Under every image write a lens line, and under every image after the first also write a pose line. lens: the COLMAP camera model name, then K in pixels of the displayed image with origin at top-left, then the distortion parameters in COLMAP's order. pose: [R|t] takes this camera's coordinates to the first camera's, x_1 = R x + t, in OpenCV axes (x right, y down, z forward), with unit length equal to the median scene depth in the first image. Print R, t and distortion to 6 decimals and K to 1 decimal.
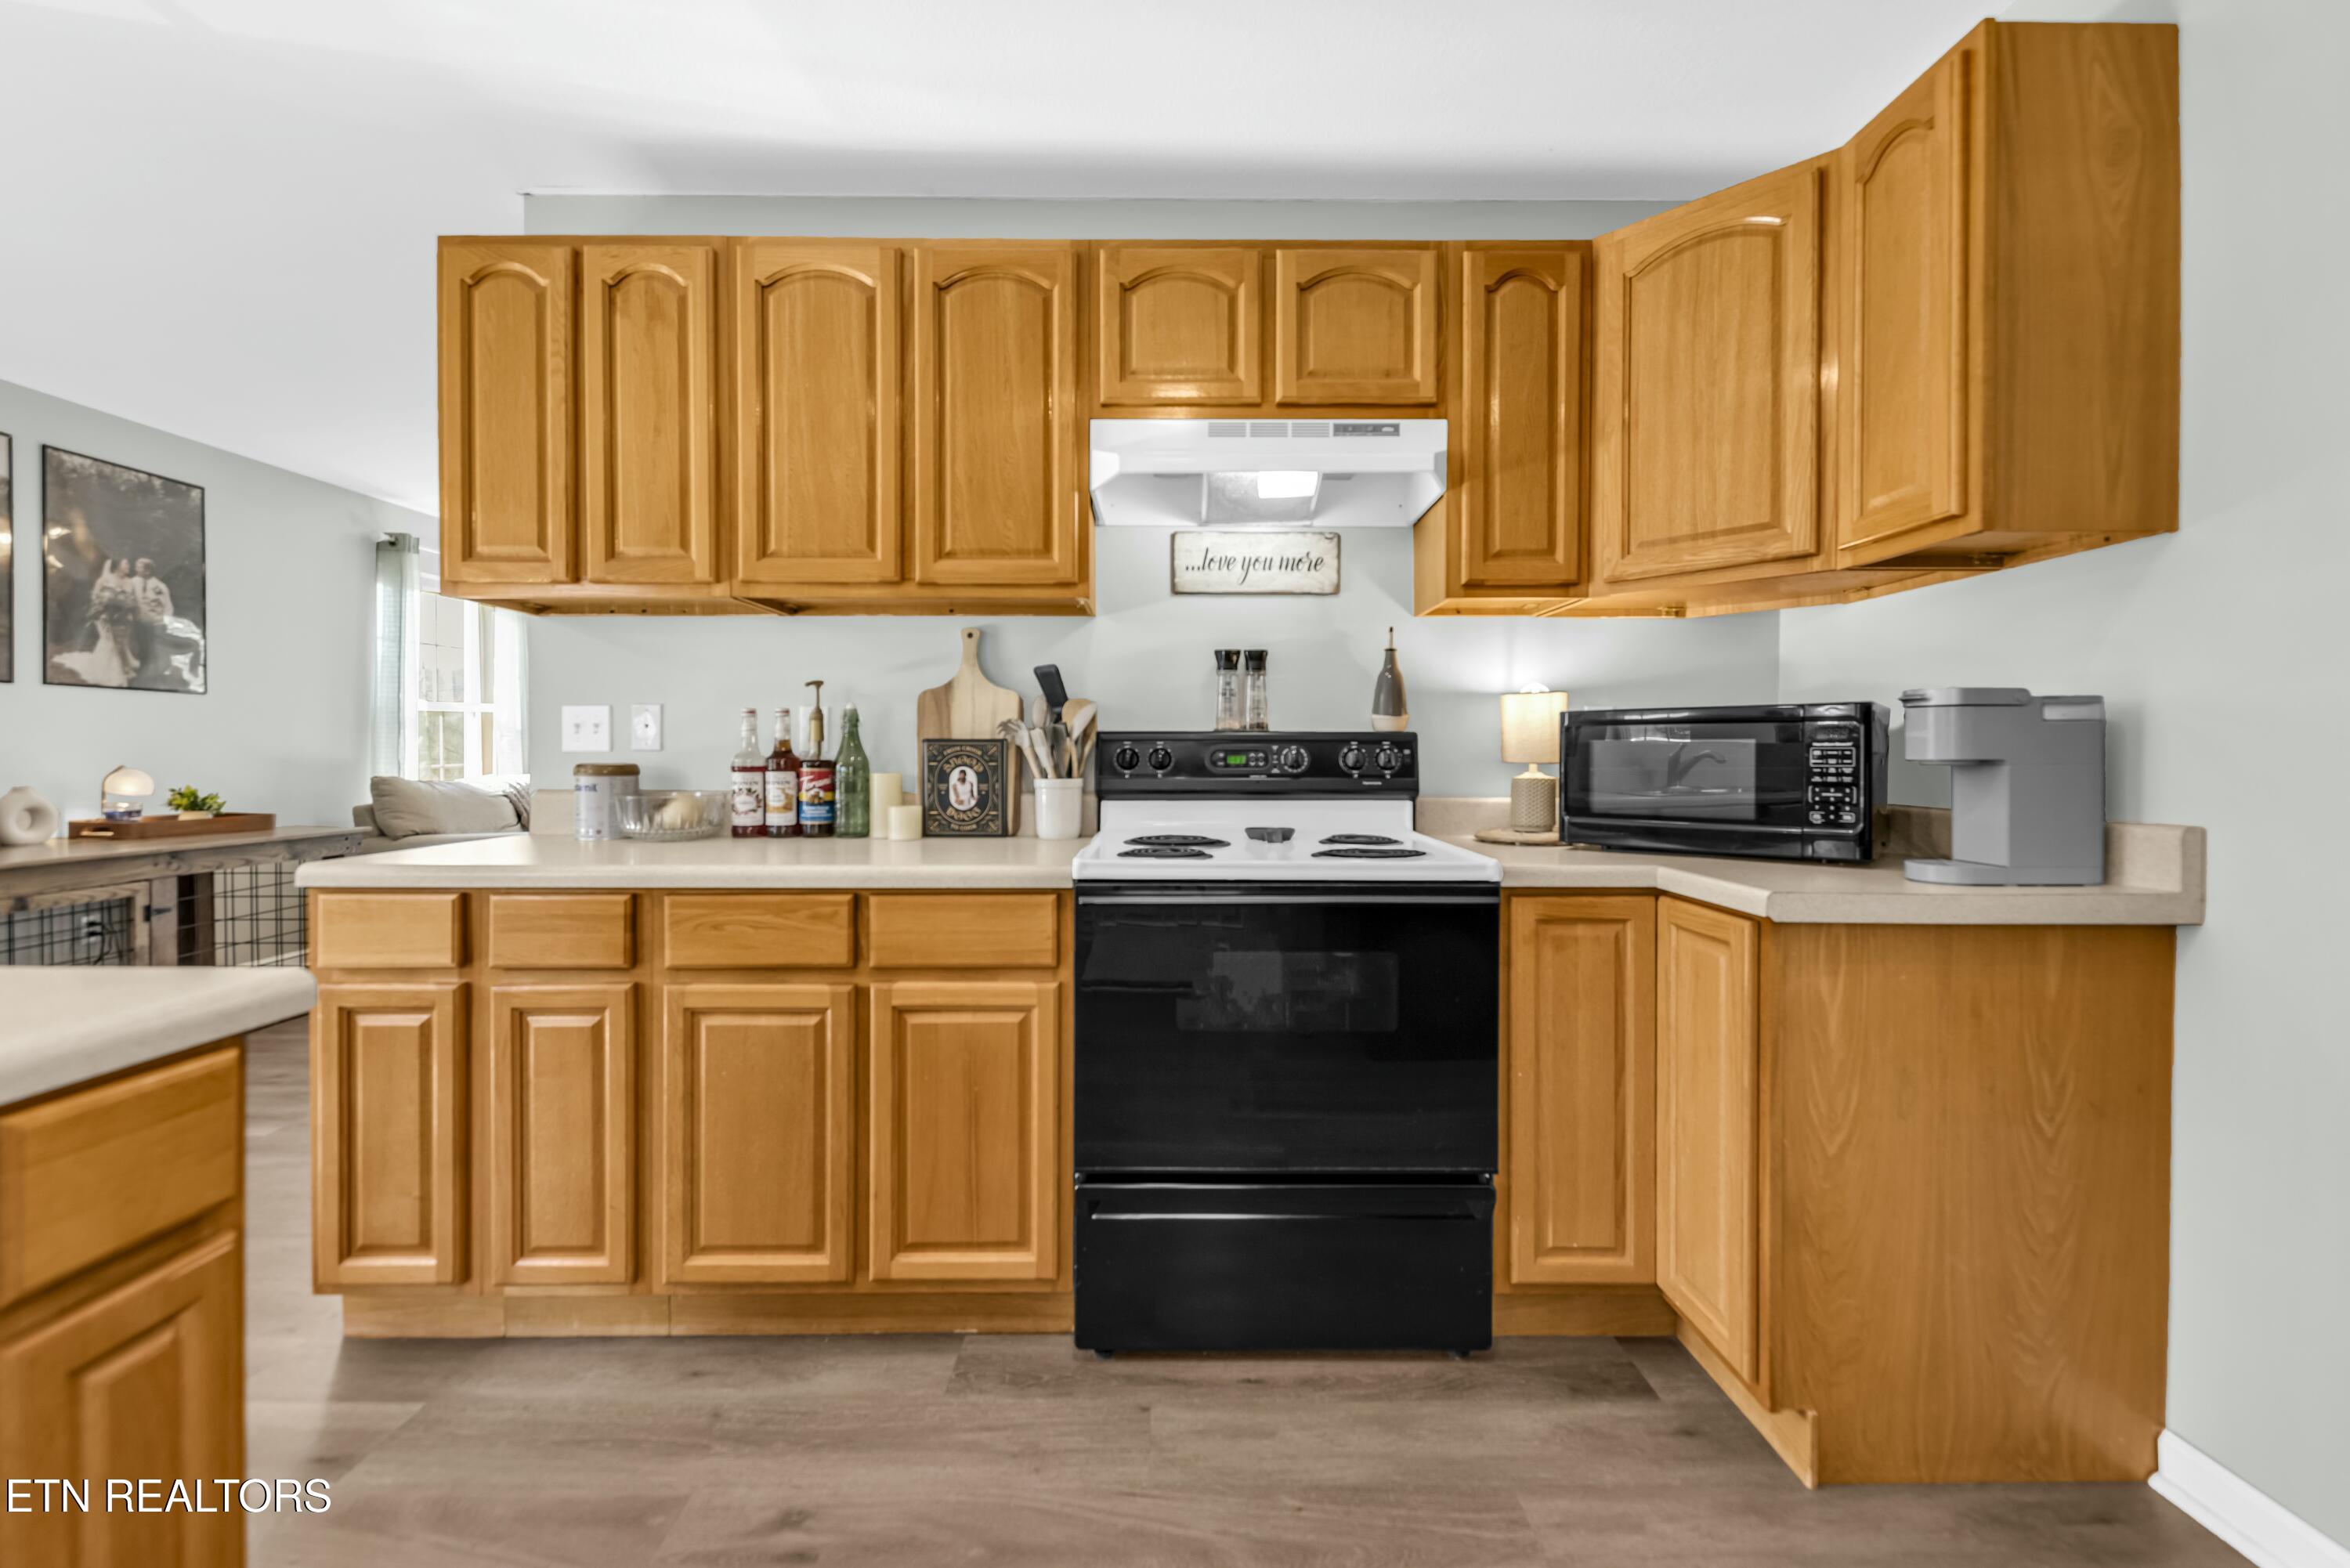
lens RADIAL K [[839.7, 0, 1173.3], [0, 839.7, 750.6], [0, 0, 1]] dist [-0.000563, -0.000020]
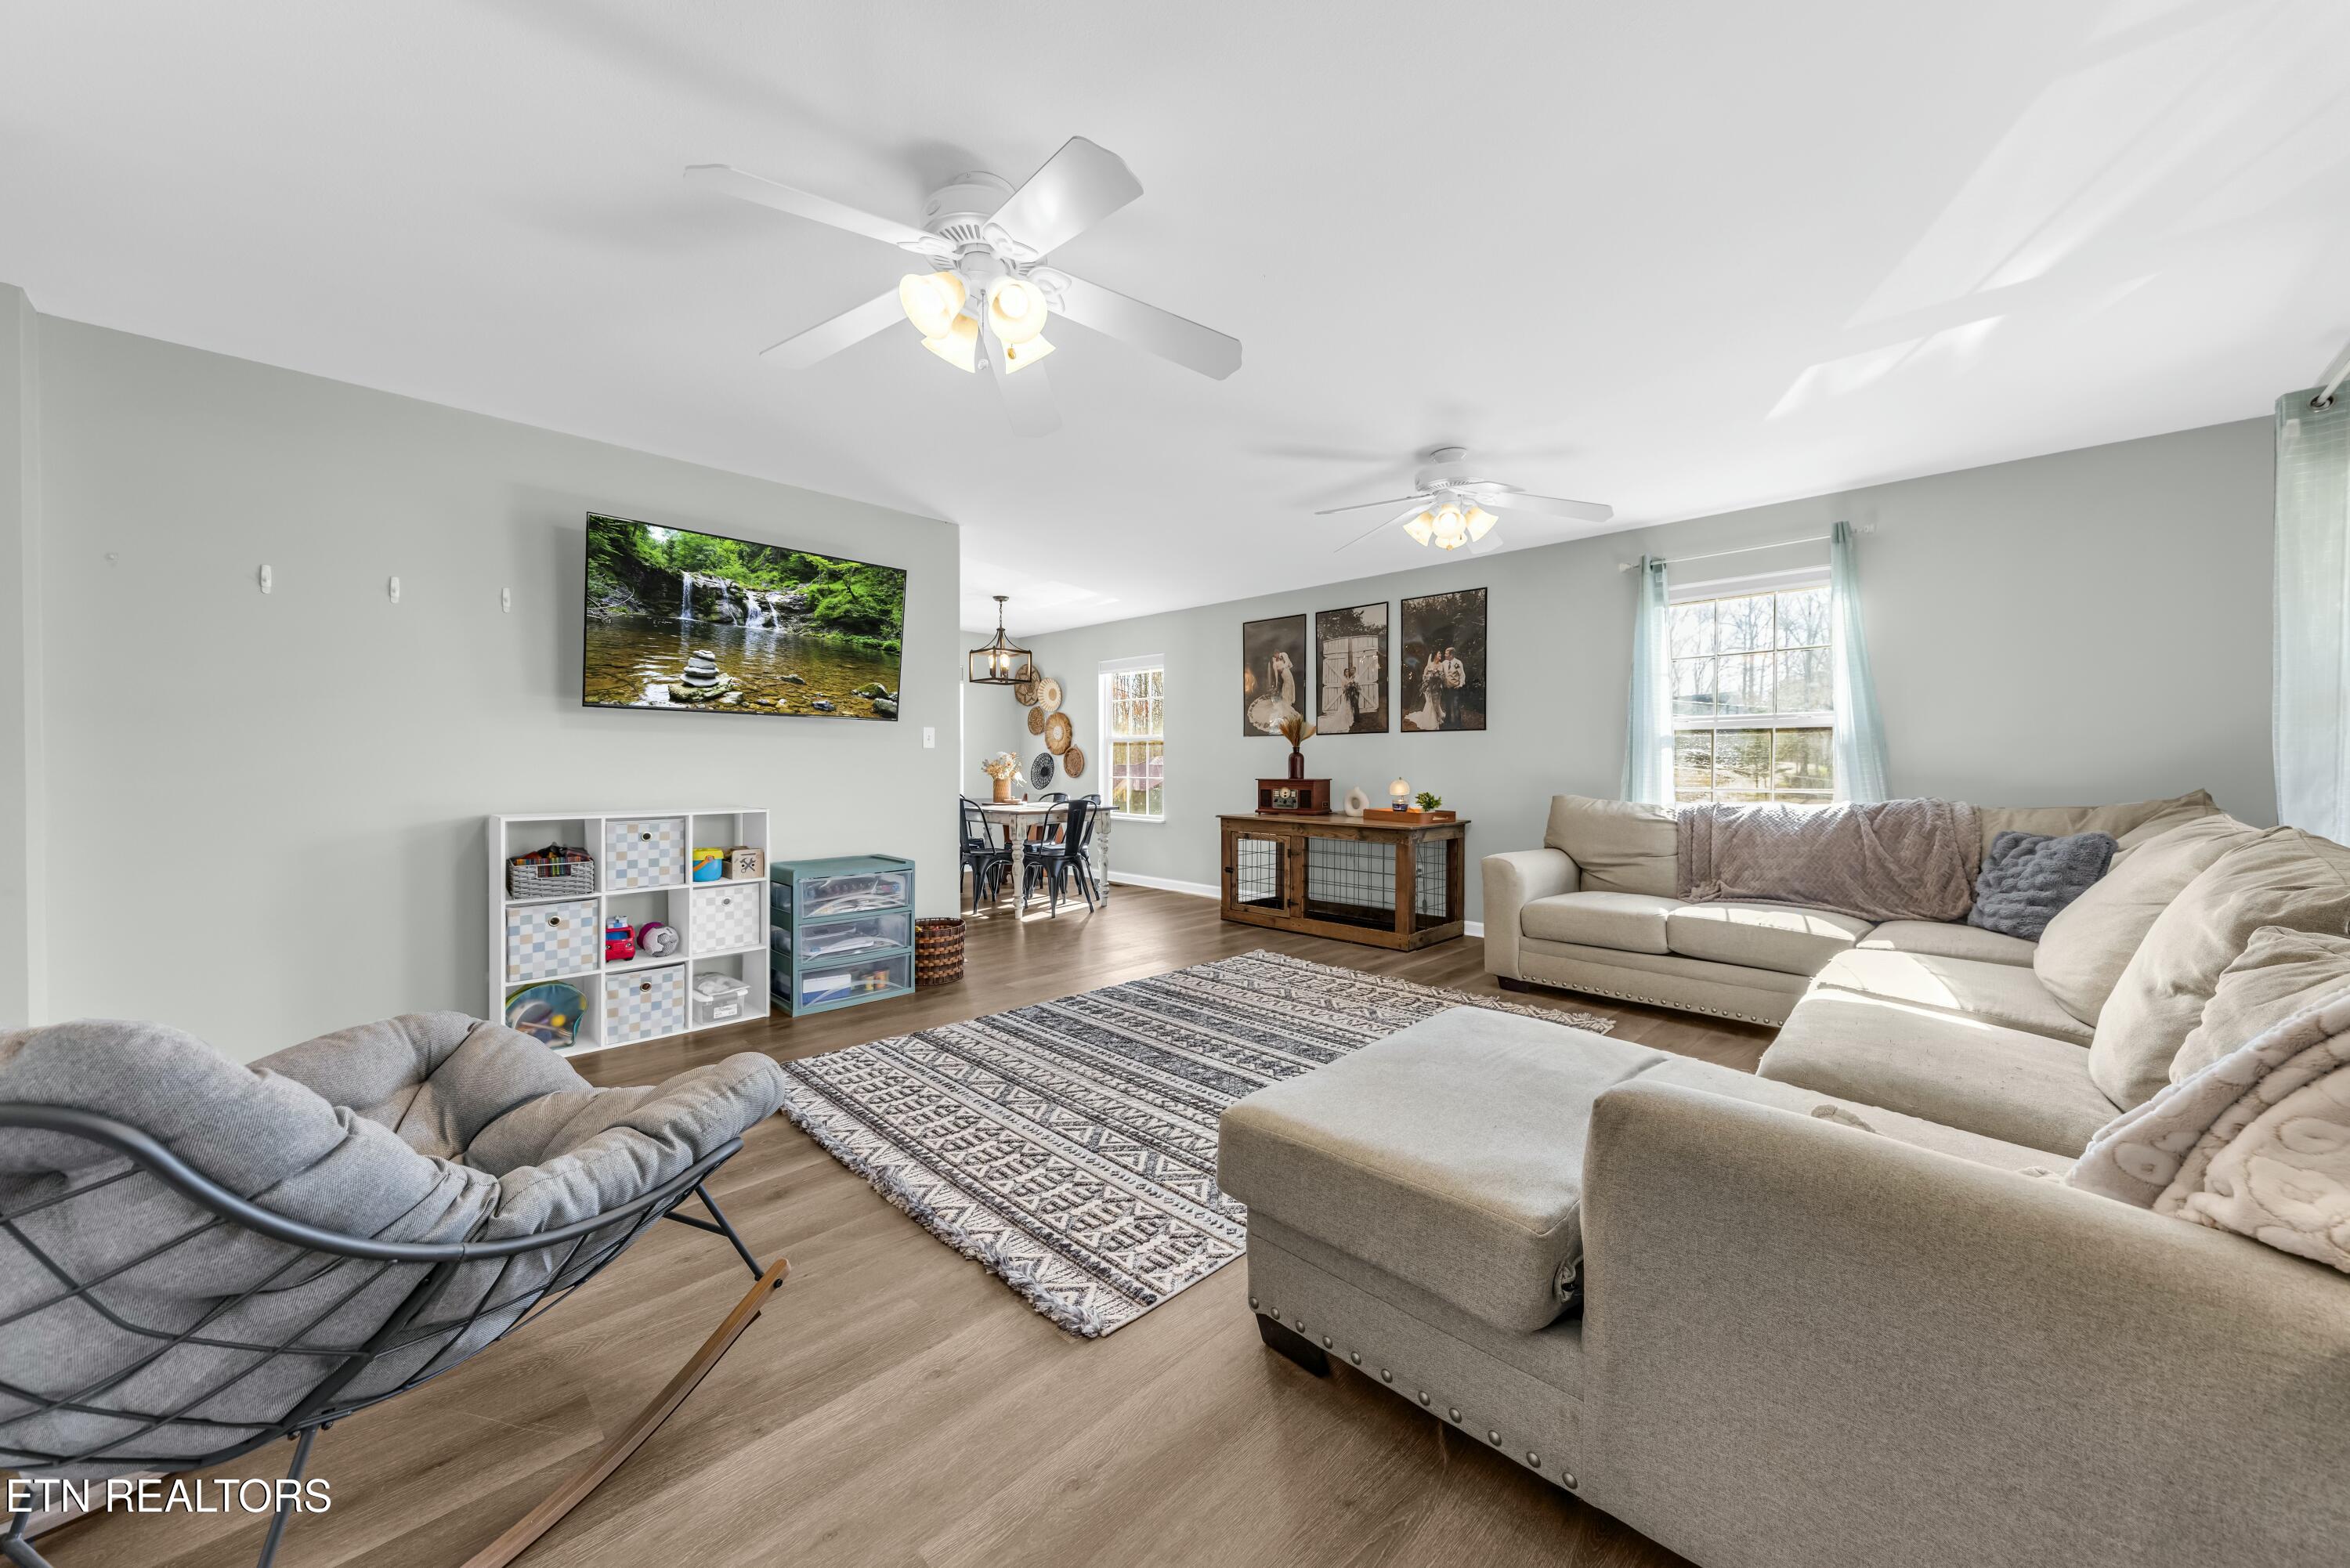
lens RADIAL K [[839.7, 0, 1173.3], [0, 839.7, 750.6], [0, 0, 1]] dist [-0.000563, -0.000020]
pose [[-0.711670, -0.009877, -0.702444, 0.268280], [-0.002739, 0.999933, -0.011286, -0.015750], [0.702509, -0.006108, -0.711649, 1.843932]]
